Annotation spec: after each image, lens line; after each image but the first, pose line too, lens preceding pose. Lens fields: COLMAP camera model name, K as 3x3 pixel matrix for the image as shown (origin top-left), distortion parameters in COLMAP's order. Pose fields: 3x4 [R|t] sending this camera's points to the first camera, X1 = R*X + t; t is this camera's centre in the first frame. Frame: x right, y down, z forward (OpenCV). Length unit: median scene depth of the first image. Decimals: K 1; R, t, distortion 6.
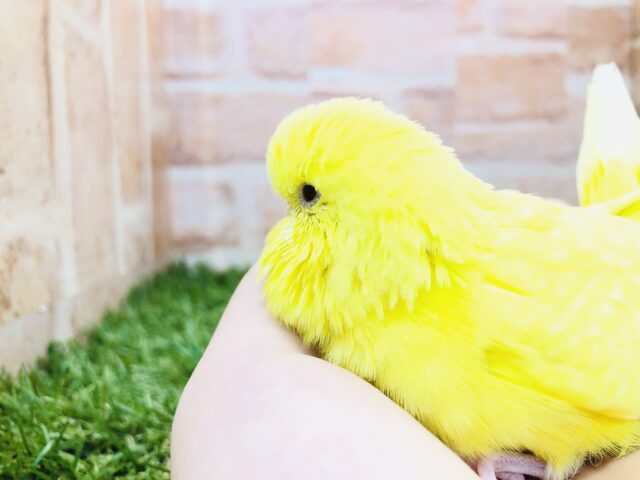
lens RADIAL K [[515.6, 0, 320.0], [0, 515.6, 240.0], [0, 0, 1]] dist [-0.074350, 0.036054]
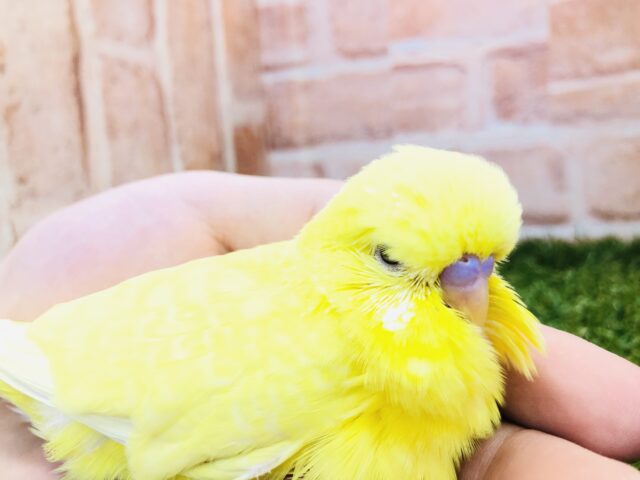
lens RADIAL K [[515.6, 0, 320.0], [0, 515.6, 240.0], [0, 0, 1]] dist [-0.074350, 0.036054]
pose [[0.905524, 0.008447, -0.424210, 0.331971], [0.019424, 0.997928, 0.061335, -0.020331], [0.423849, -0.063780, 0.903484, 0.028128]]
